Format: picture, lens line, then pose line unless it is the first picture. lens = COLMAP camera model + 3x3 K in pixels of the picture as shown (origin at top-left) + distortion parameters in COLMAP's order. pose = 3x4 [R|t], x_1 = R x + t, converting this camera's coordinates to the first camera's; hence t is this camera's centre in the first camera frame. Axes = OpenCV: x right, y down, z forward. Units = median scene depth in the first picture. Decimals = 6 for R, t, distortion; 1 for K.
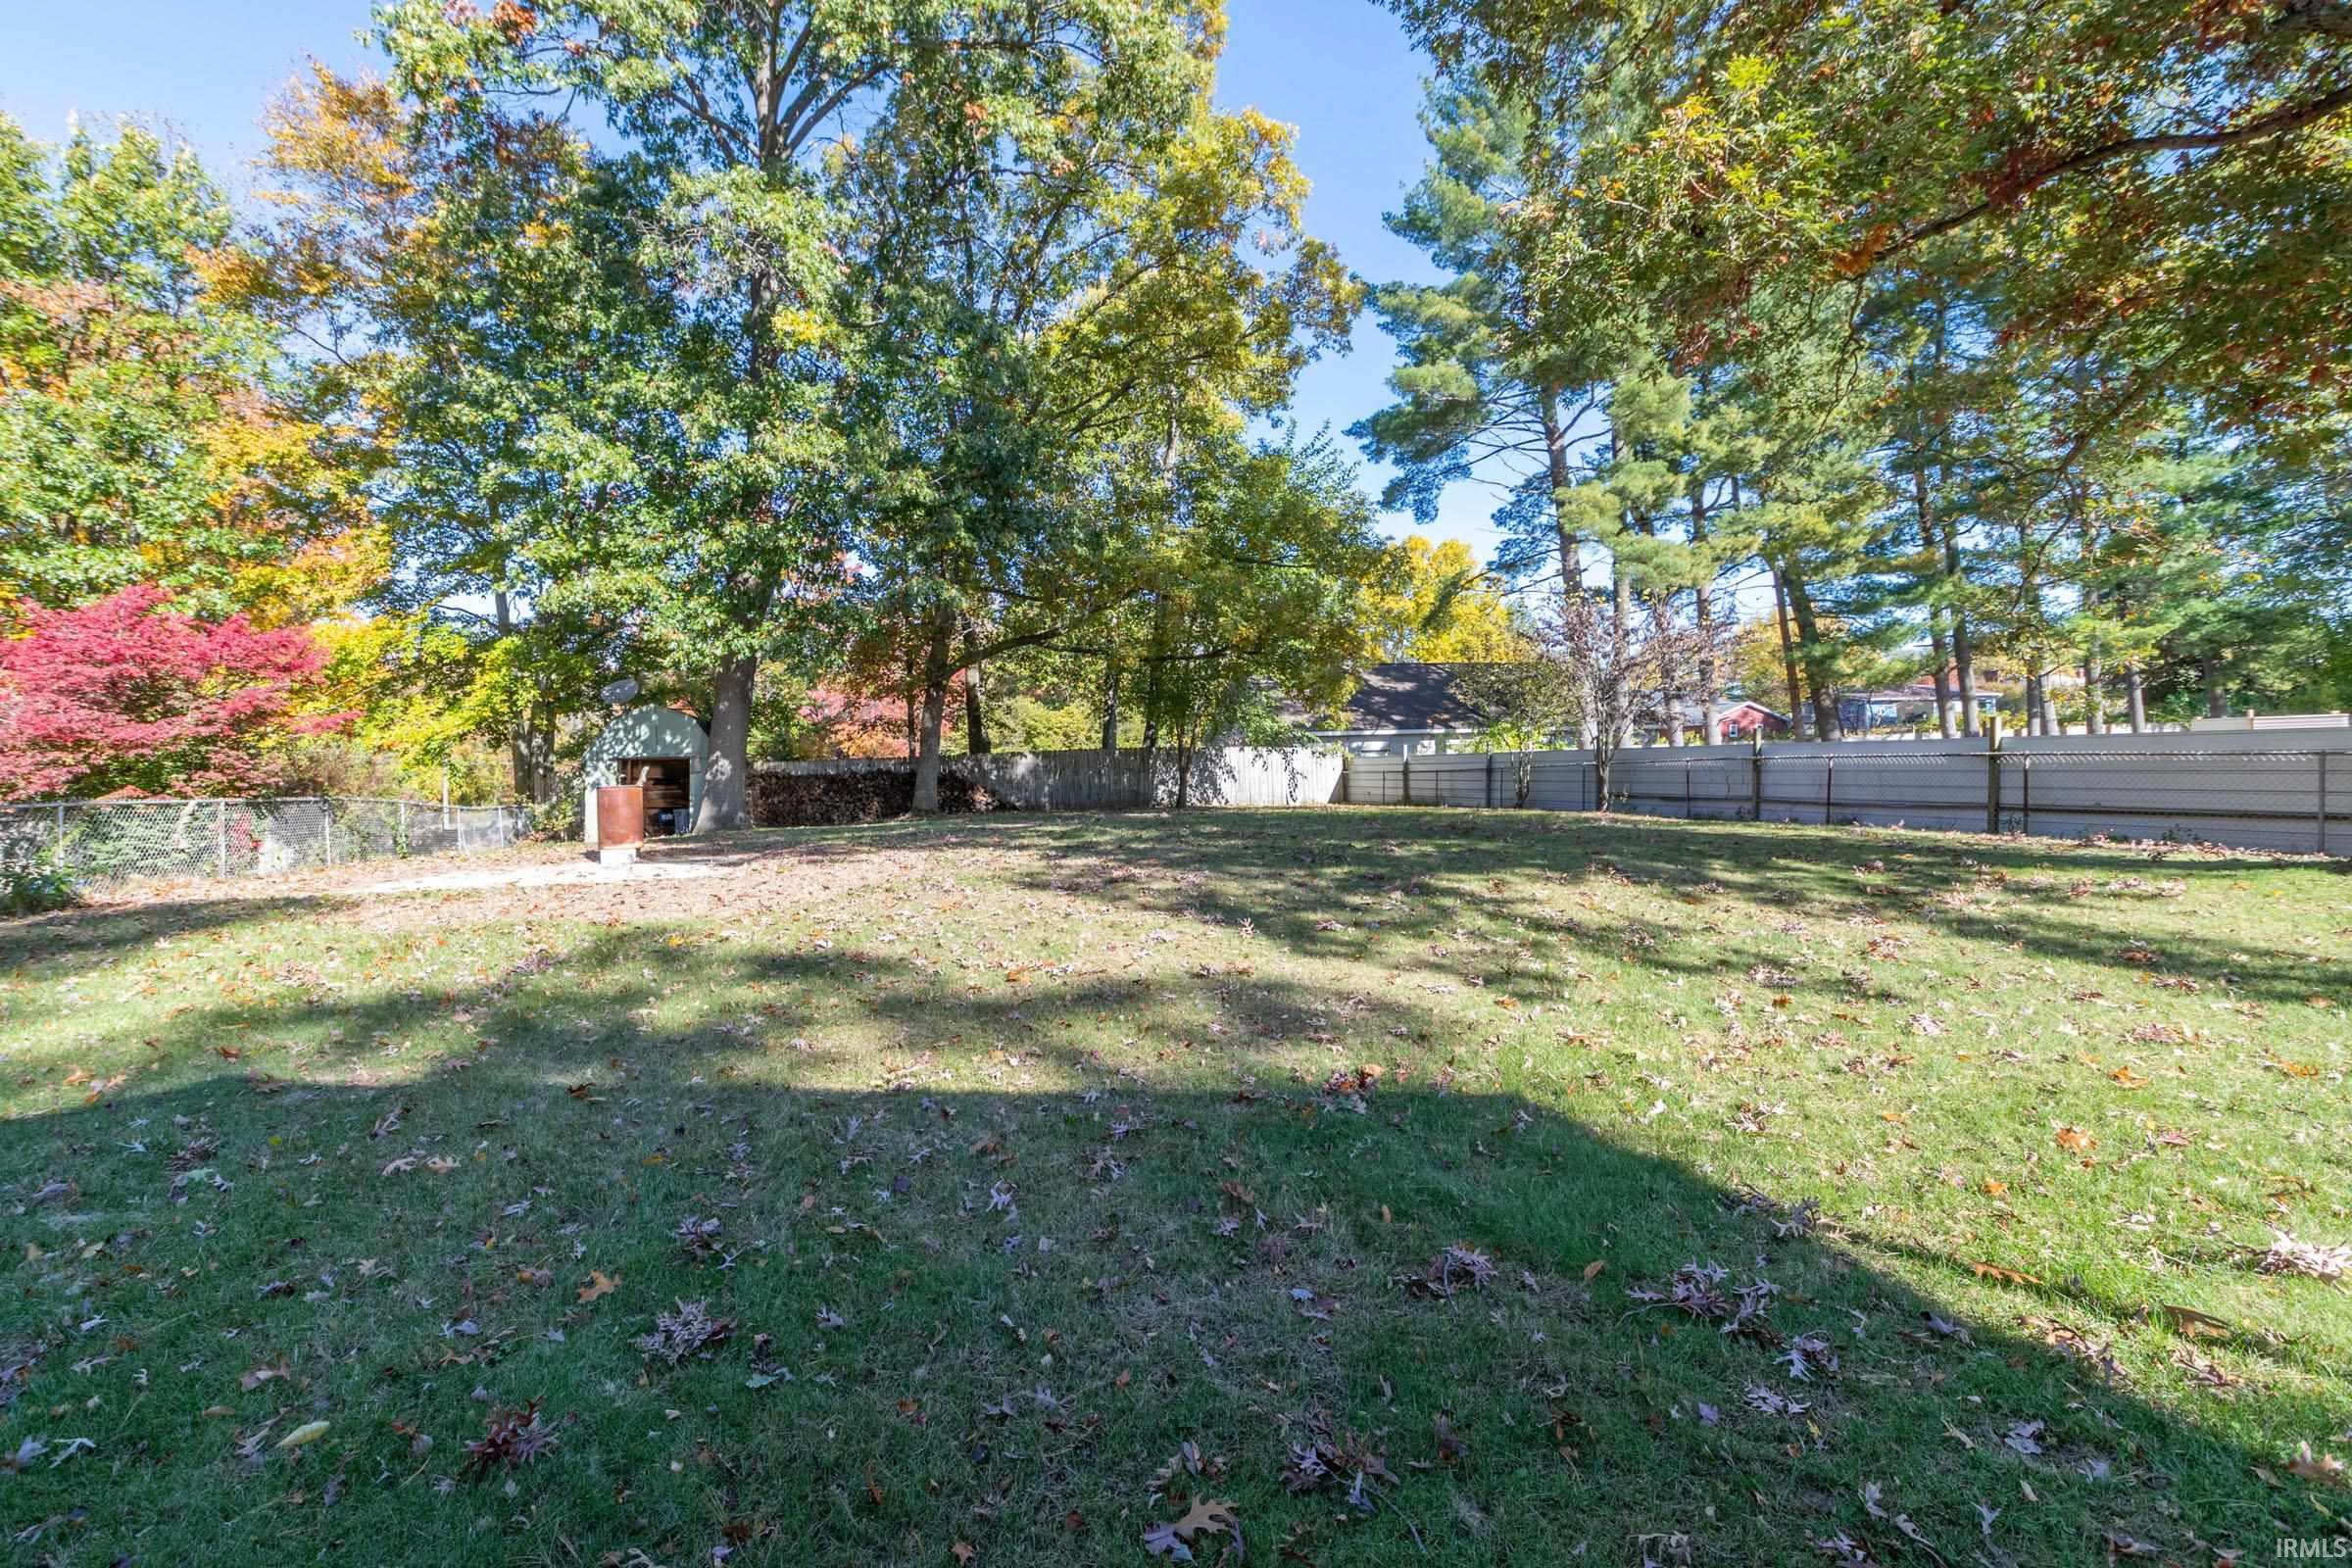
lens RADIAL K [[1026.9, 0, 1151.4], [0, 1026.9, 777.7], [0, 0, 1]] dist [-0.001751, 0.001891]
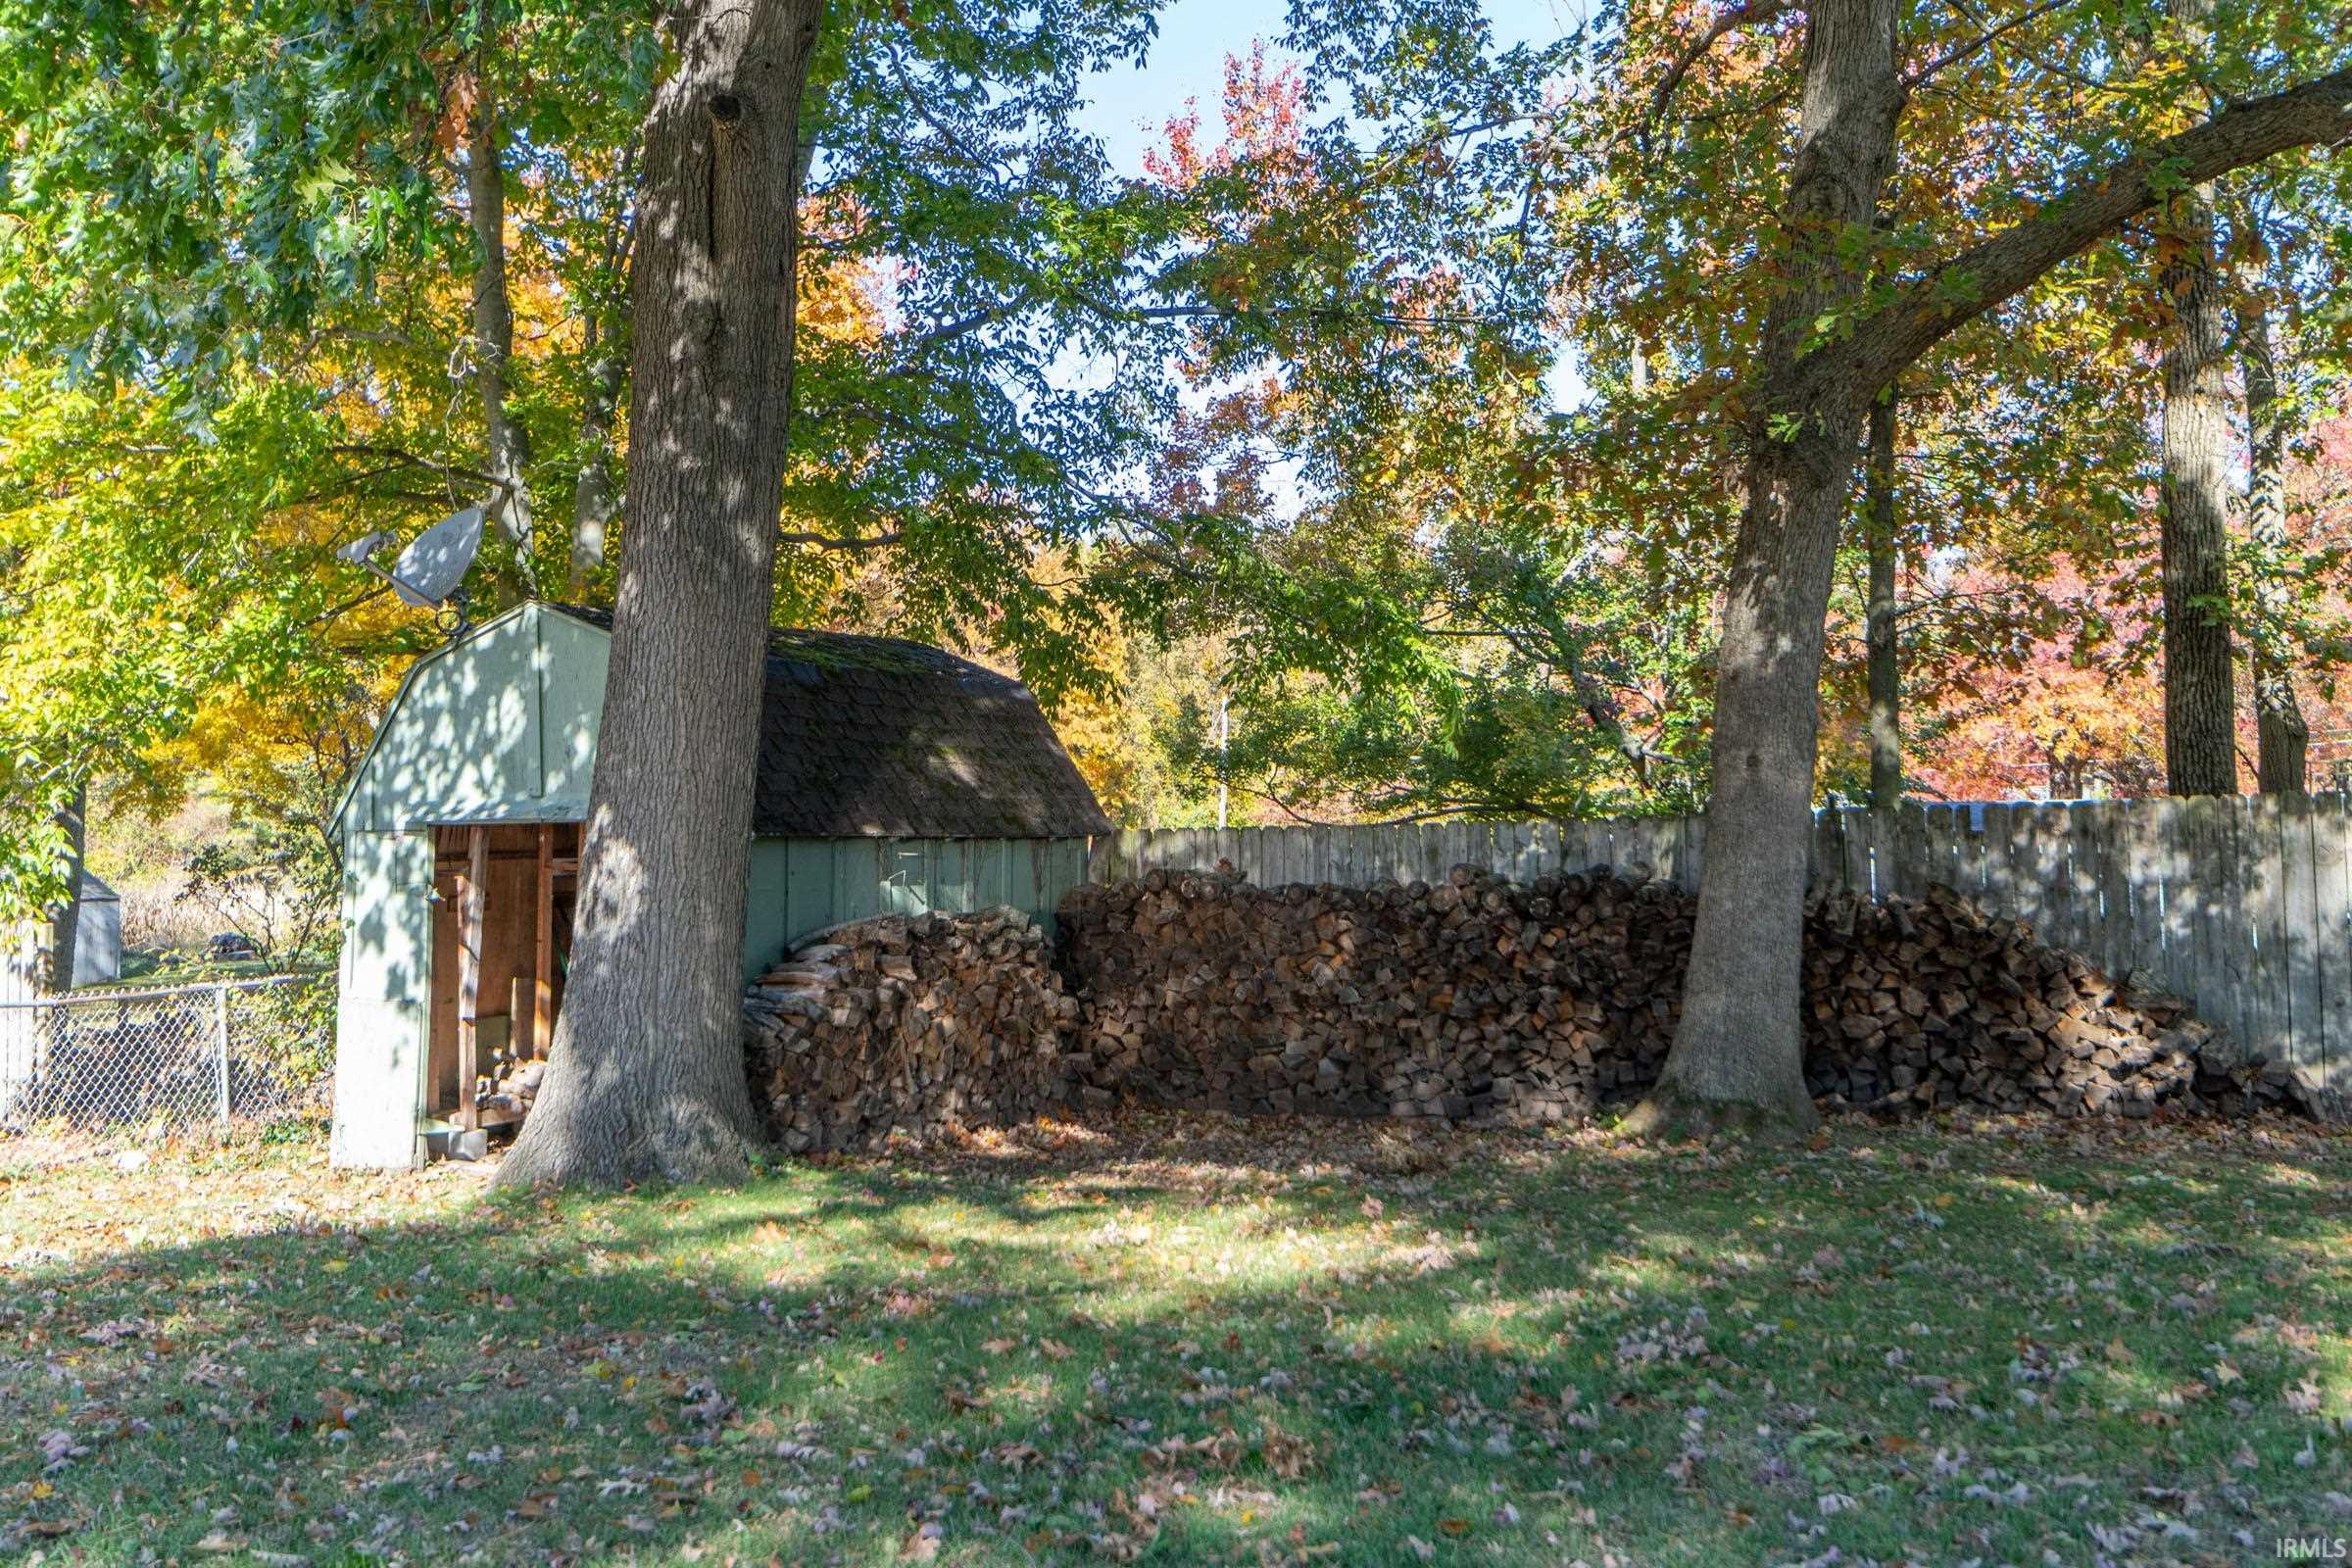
lens RADIAL K [[2346.9, 0, 1170.8], [0, 2346.9, 770.0], [0, 0, 1]] dist [-0.005518, 0.000000]
pose [[0.749448, 0.005687, -0.662039, -0.007556], [-0.012102, 0.999914, -0.005110, -0.030531], [0.661952, 0.011841, 0.749452, 0.668880]]
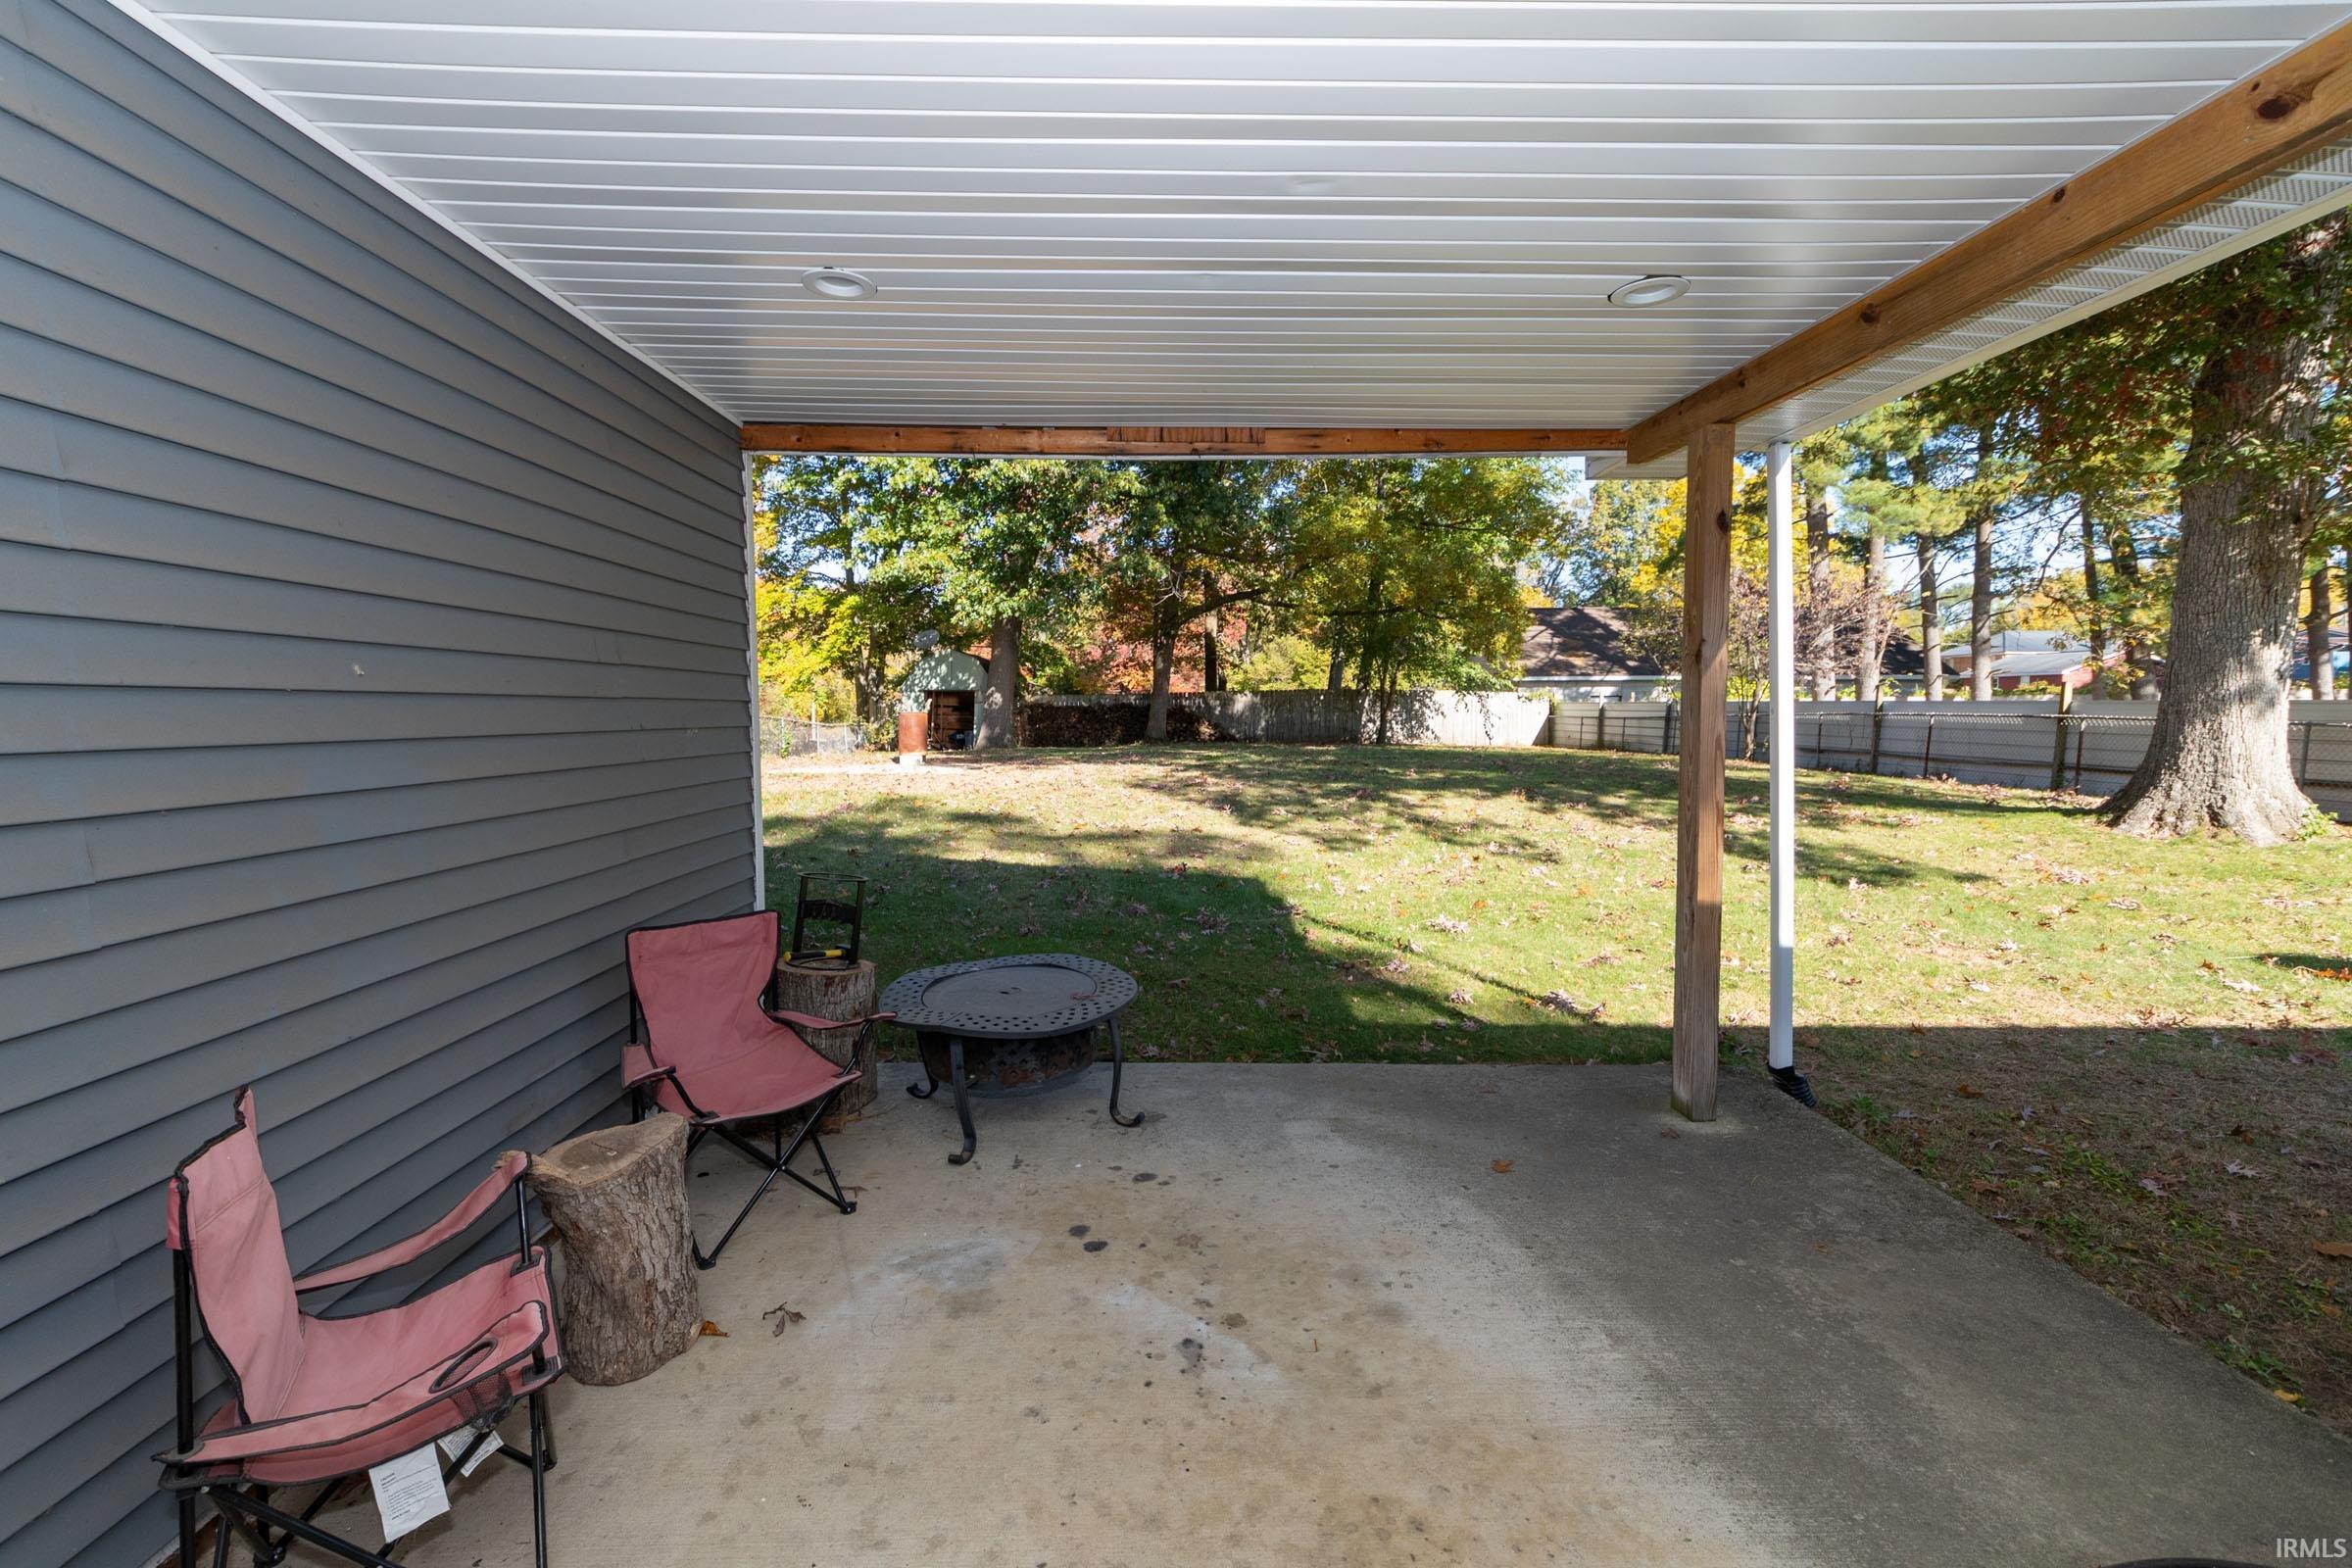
lens RADIAL K [[1026.9, 0, 1157.4], [0, 1026.9, 776.6], [0, 0, 1]] dist [-0.001751, 0.001891]
pose [[0.960305, 0.044171, -0.275431, 0.128071], [-0.026887, 0.997443, 0.066217, -0.003780], [0.277652, -0.056183, 0.959038, -0.175568]]
